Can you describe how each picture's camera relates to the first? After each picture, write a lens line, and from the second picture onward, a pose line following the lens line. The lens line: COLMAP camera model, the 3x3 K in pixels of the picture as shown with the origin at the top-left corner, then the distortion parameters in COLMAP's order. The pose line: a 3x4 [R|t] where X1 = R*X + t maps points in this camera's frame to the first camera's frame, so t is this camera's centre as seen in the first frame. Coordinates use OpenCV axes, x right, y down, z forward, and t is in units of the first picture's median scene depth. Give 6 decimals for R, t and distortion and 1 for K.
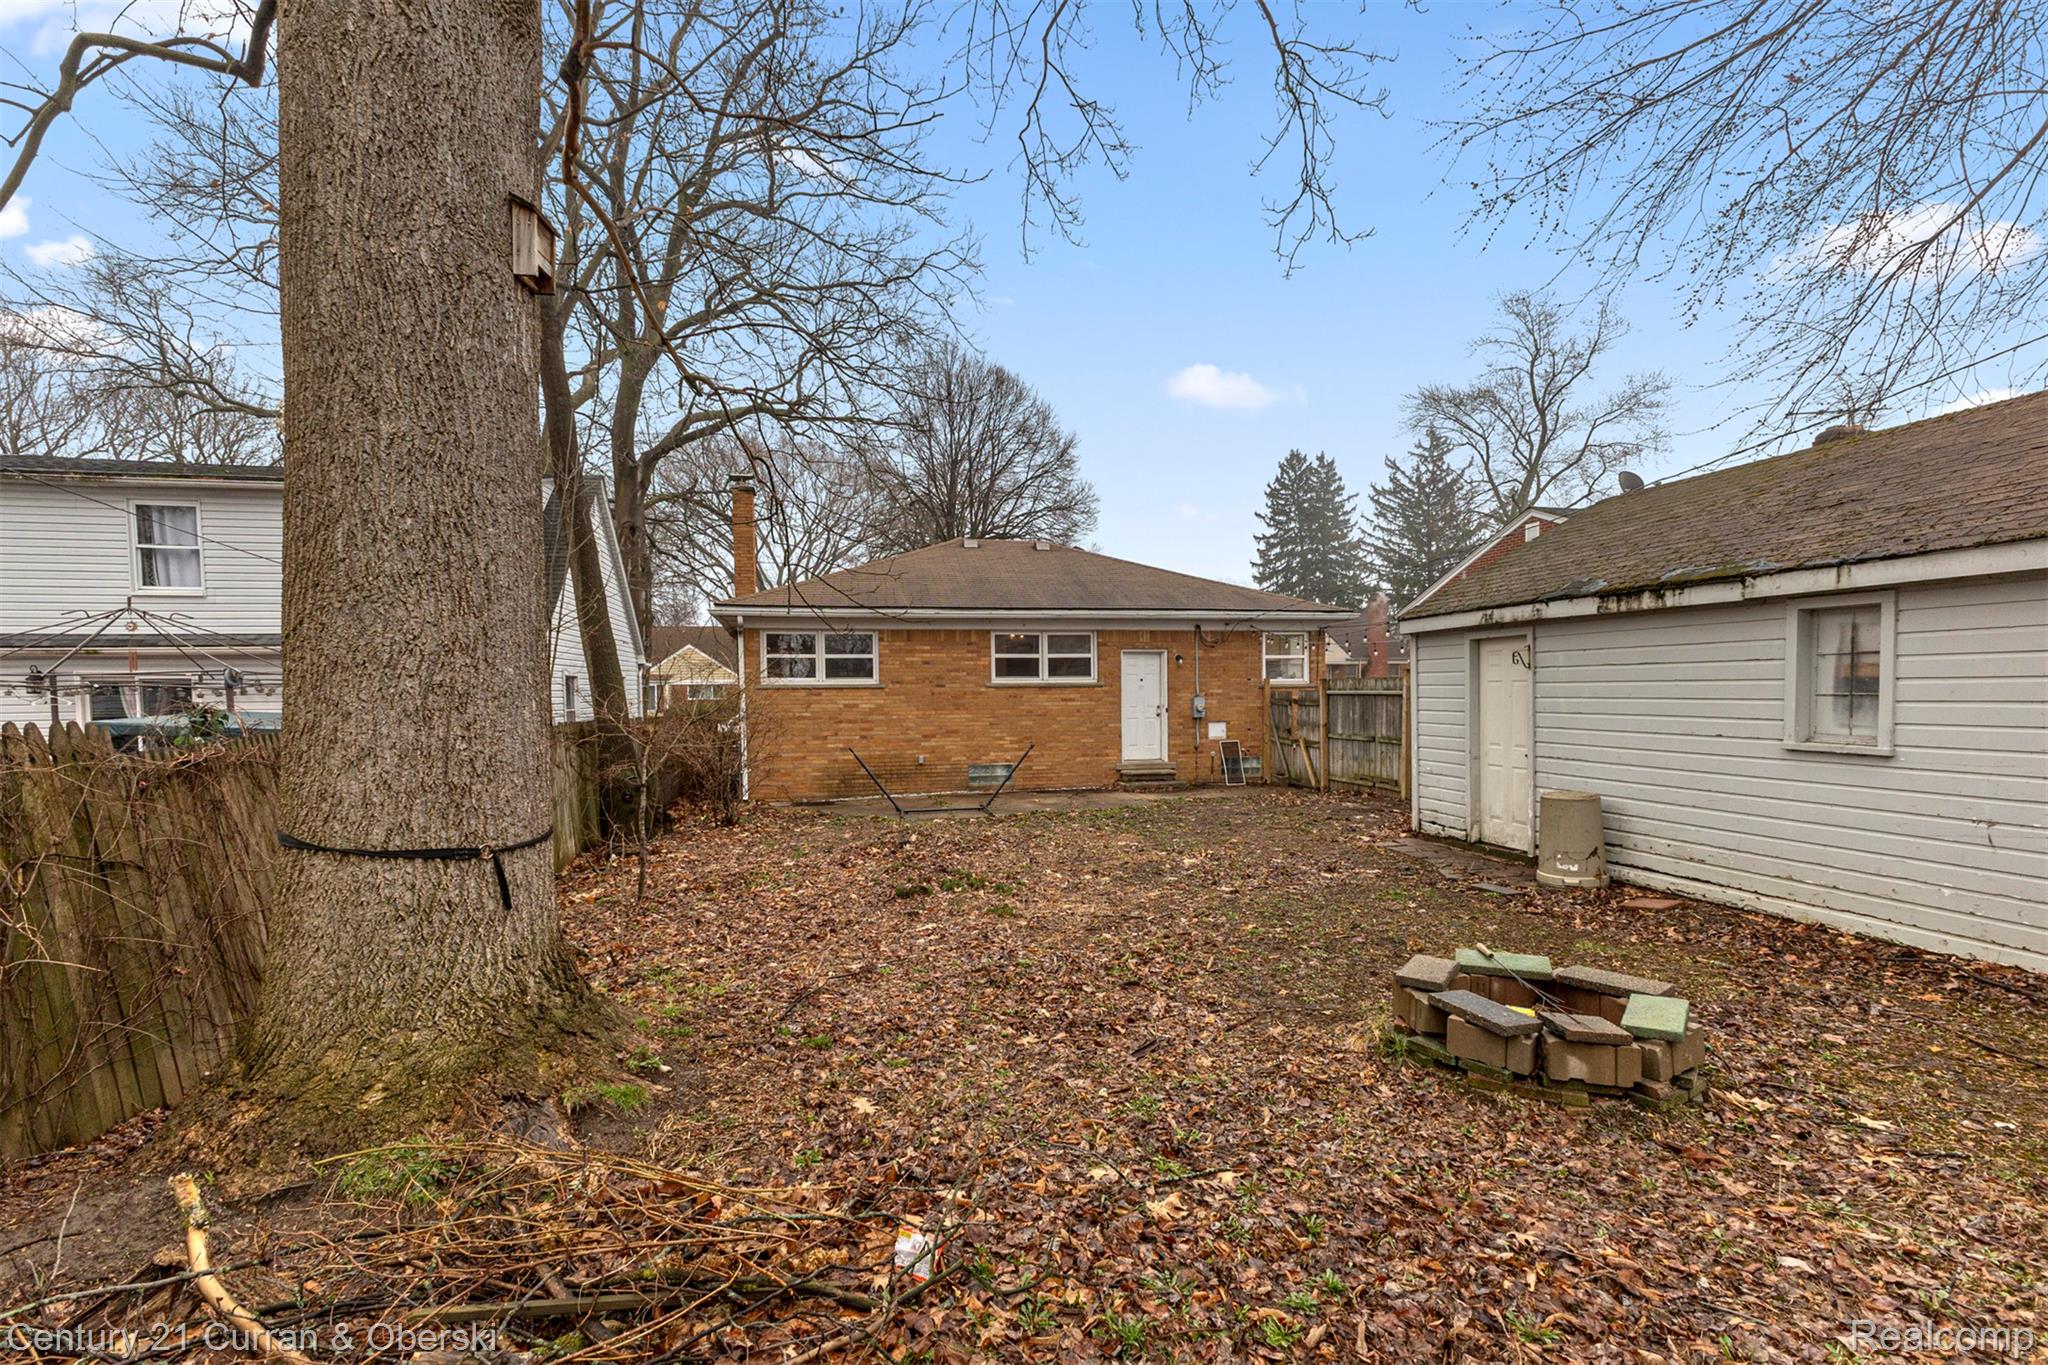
lens RADIAL K [[881.4, 0, 1019.7], [0, 881.4, 689.6], [0, 0, 1]] dist [0.011820, -0.002734]
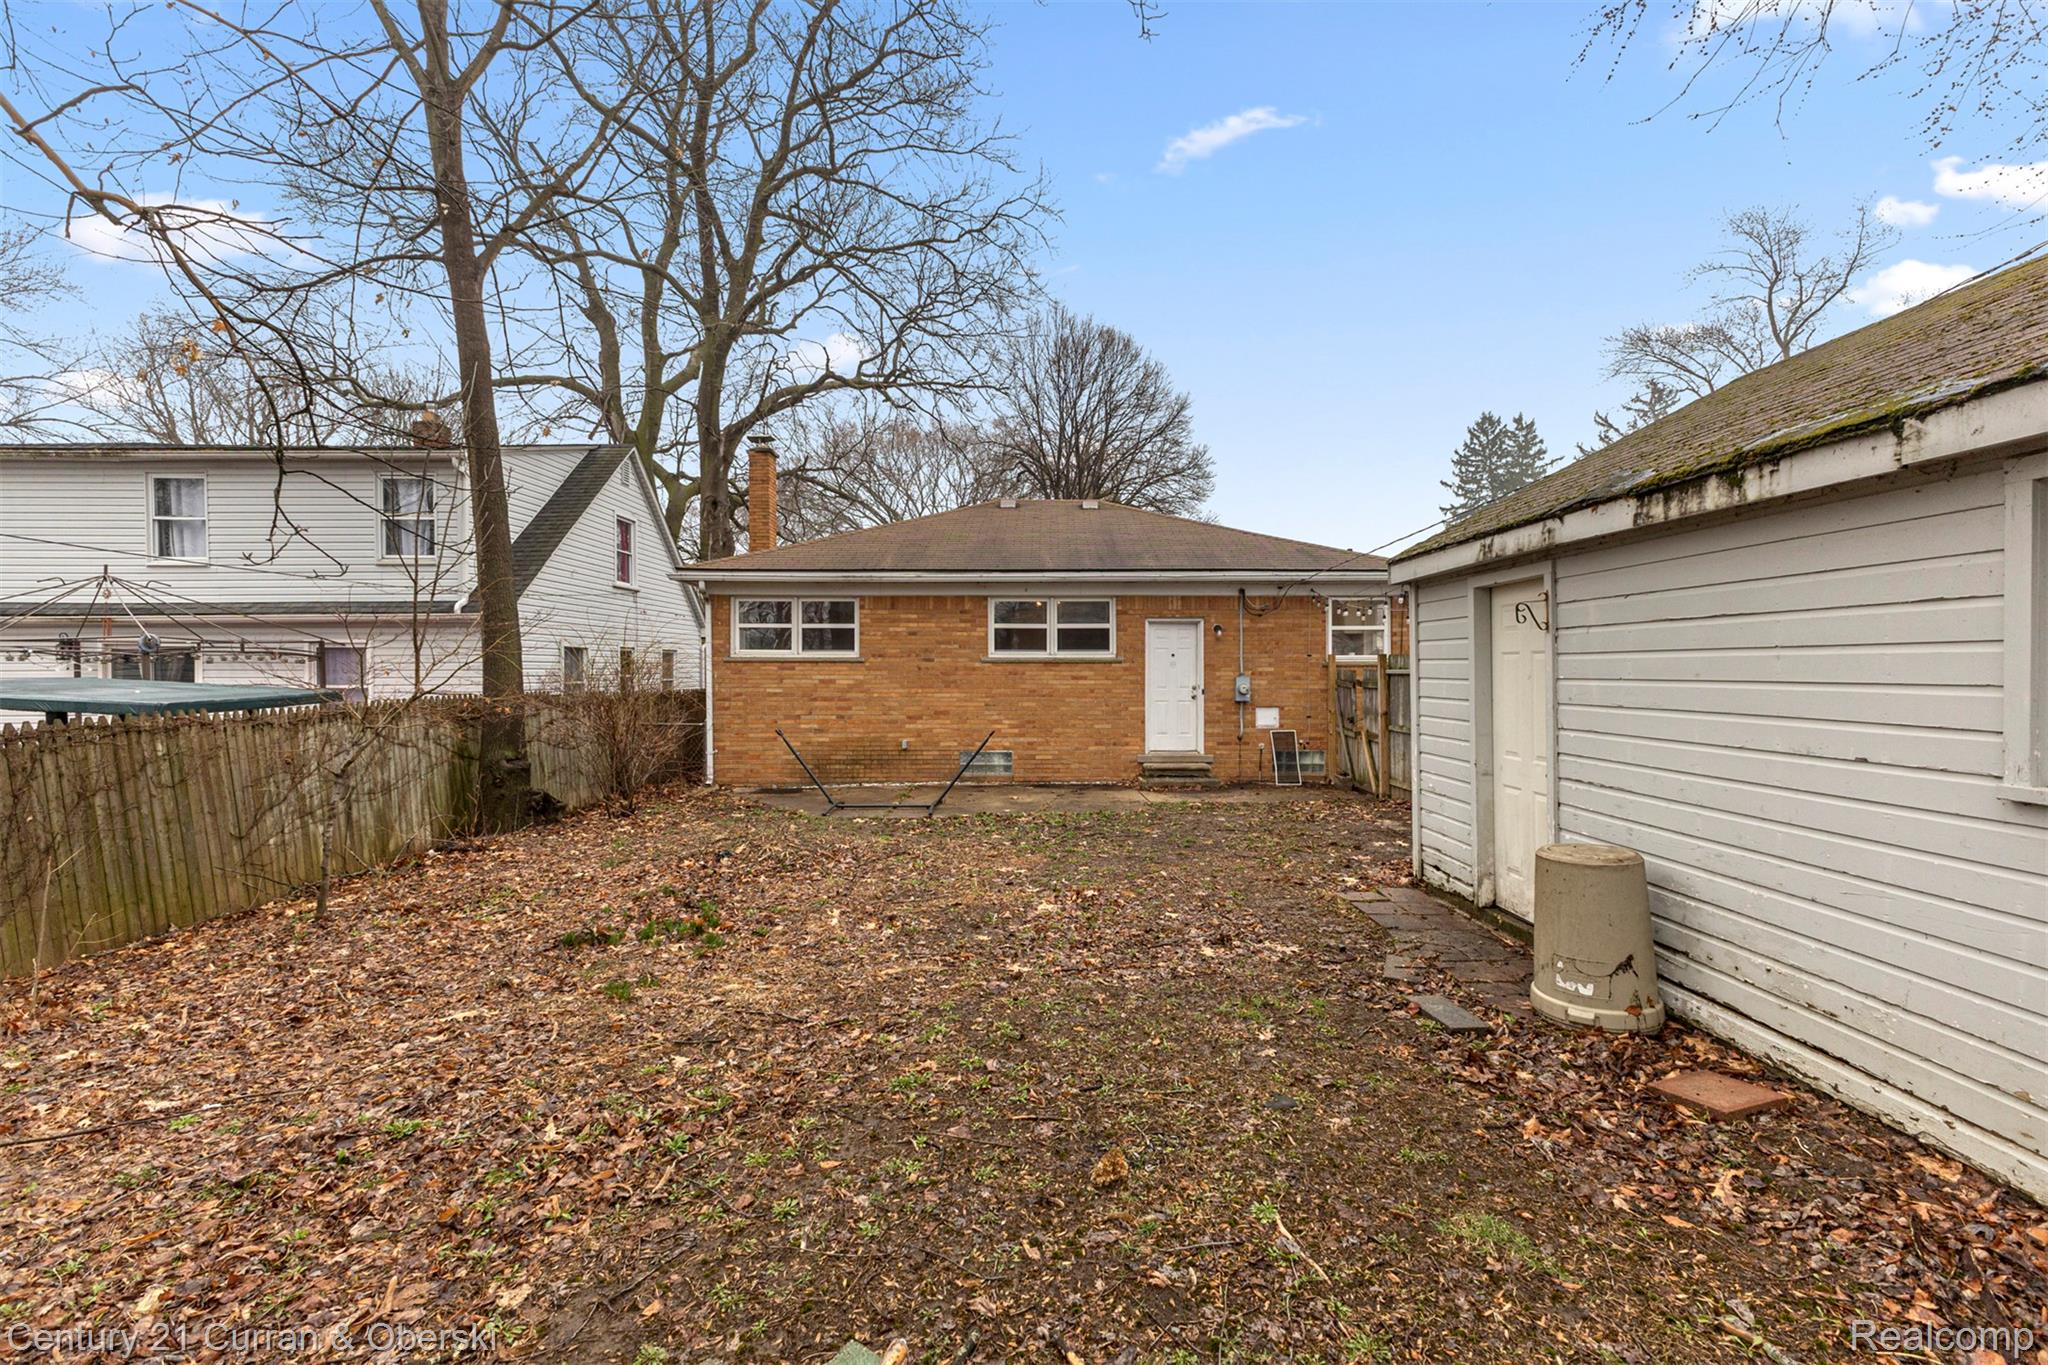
lens RADIAL K [[881.4, 0, 1006.2], [0, 881.4, 648.2], [0, 0, 1]] dist [0.011820, -0.002734]
pose [[0.980611, 0.005684, -0.195880, 0.157289], [-0.010104, 0.999716, -0.021577, 0.002162], [0.195702, 0.023138, 0.980390, 0.159759]]
